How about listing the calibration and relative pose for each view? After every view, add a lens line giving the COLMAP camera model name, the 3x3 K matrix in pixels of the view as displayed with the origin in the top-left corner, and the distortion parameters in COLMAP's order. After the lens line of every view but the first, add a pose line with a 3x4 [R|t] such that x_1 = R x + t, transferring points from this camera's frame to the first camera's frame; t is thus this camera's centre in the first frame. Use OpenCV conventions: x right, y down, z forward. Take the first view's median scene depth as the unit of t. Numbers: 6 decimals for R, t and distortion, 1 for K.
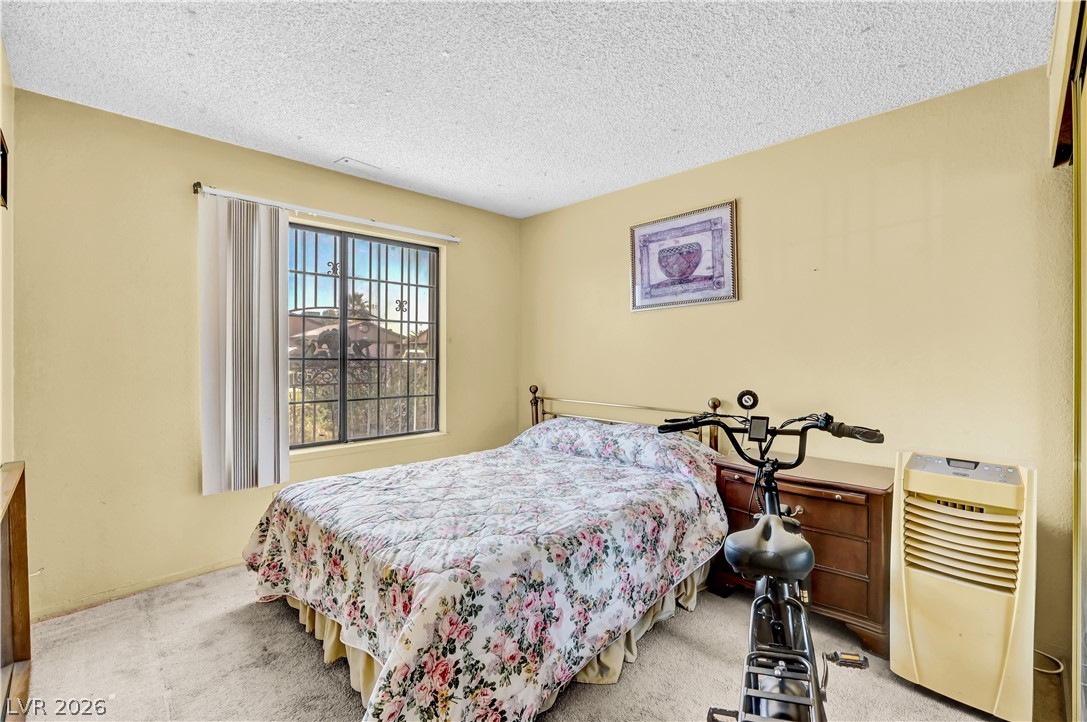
lens RADIAL K [[471.5, 0, 541.8], [0, 471.5, 354.1], [0, 0, 1]] dist [0.002375, -0.000349]
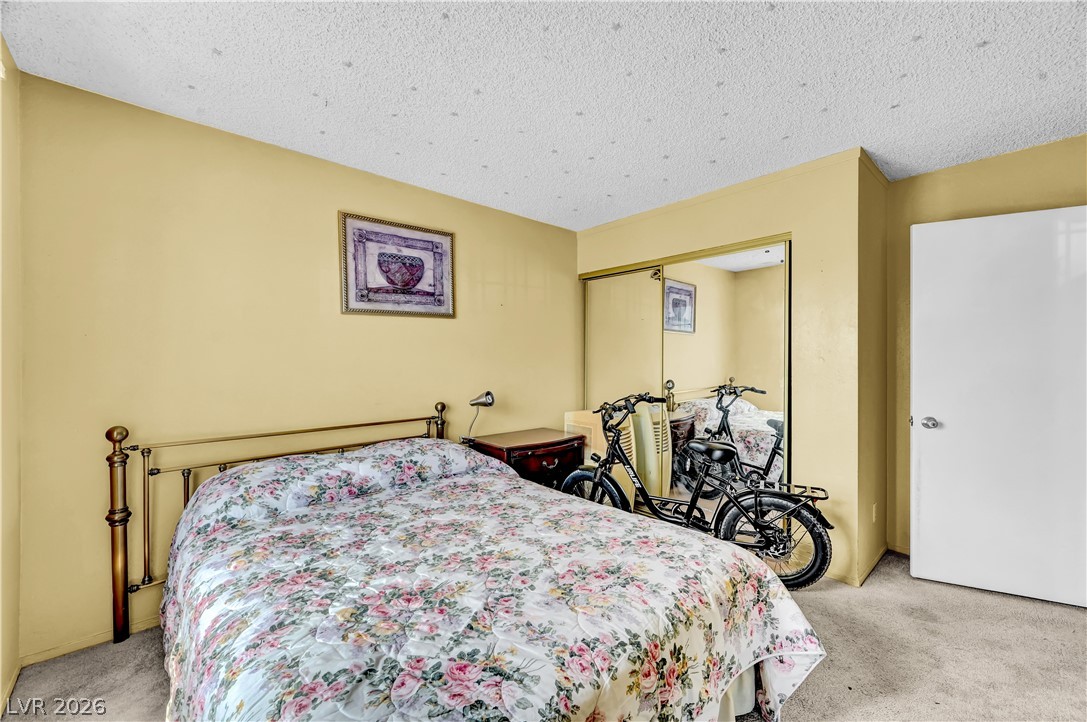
lens RADIAL K [[434.0, 0, 541.2], [0, 434.0, 362.7], [0, 0, 1]] dist [-0.003333, 0.001070]
pose [[0.051987, -0.007517, 0.998619, -0.614992], [0.004359, 0.999964, 0.007300, -0.007995], [-0.998638, 0.003973, 0.052018, 0.665020]]
